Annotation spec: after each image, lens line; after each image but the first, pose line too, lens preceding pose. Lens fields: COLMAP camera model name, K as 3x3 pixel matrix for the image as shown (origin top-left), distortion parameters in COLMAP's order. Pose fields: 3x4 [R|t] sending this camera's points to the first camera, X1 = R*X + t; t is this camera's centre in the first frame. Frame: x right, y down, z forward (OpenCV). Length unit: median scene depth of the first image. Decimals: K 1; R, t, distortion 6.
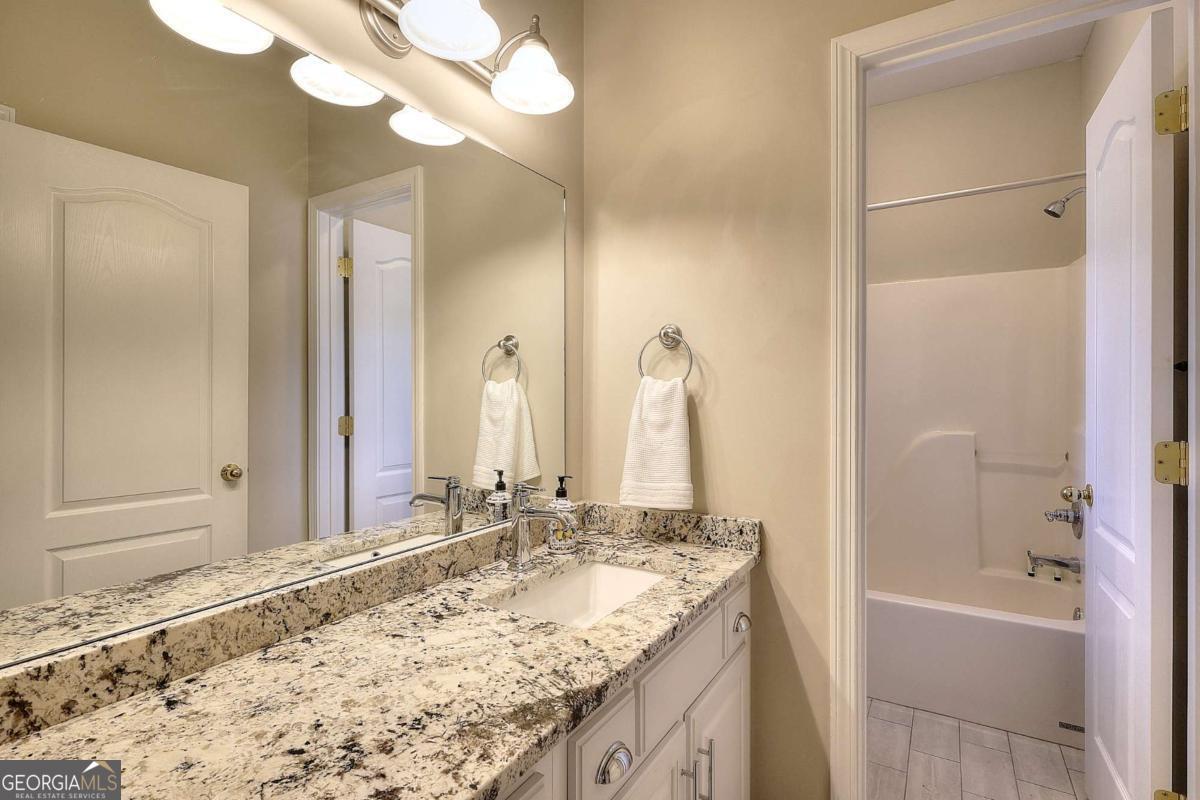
lens RADIAL K [[575.3, 0, 596.2], [0, 575.3, 395.7], [0, 0, 1]] dist [0.001625, 0.000175]
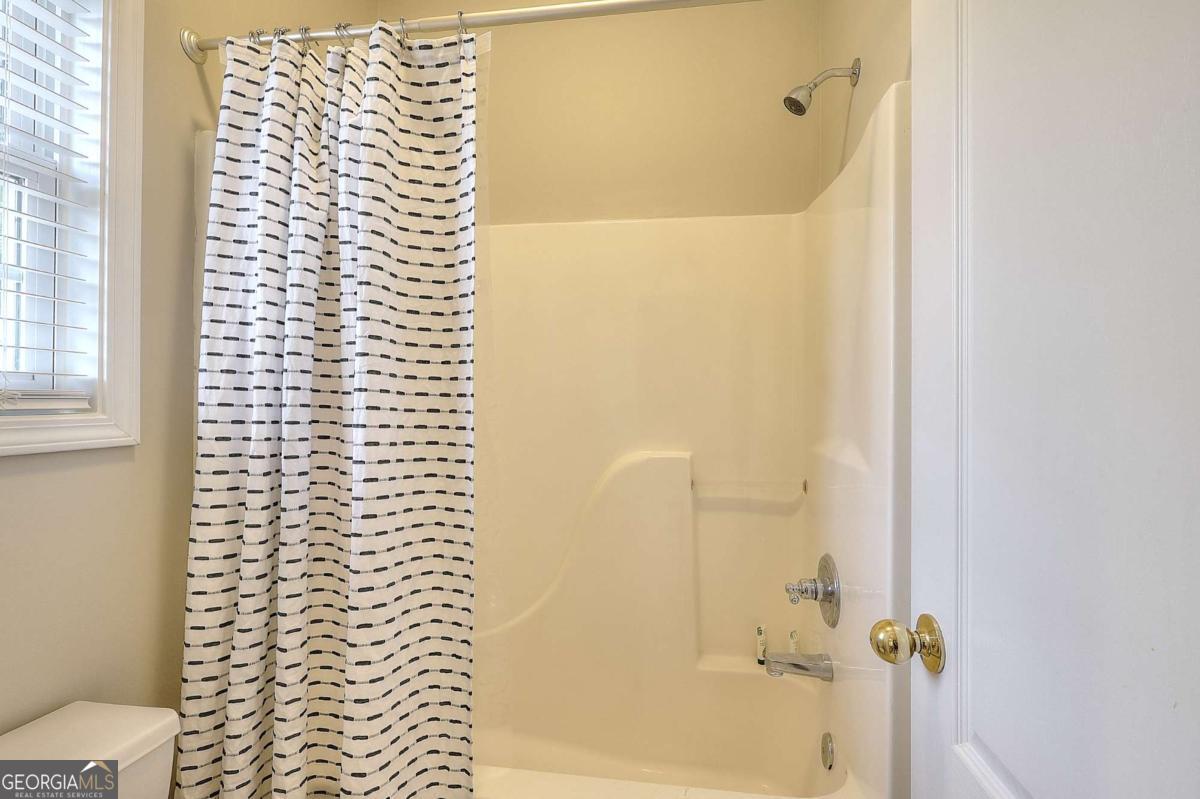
lens RADIAL K [[556.1, 0, 602.0], [0, 556.1, 401.2], [0, 0, 1]] dist [0.005324, 0.000513]
pose [[0.915694, 0.004117, 0.401854, 0.326607], [-0.002802, 0.999989, -0.003861, 0.007625], [-0.401866, 0.002410, 0.915695, 0.485294]]
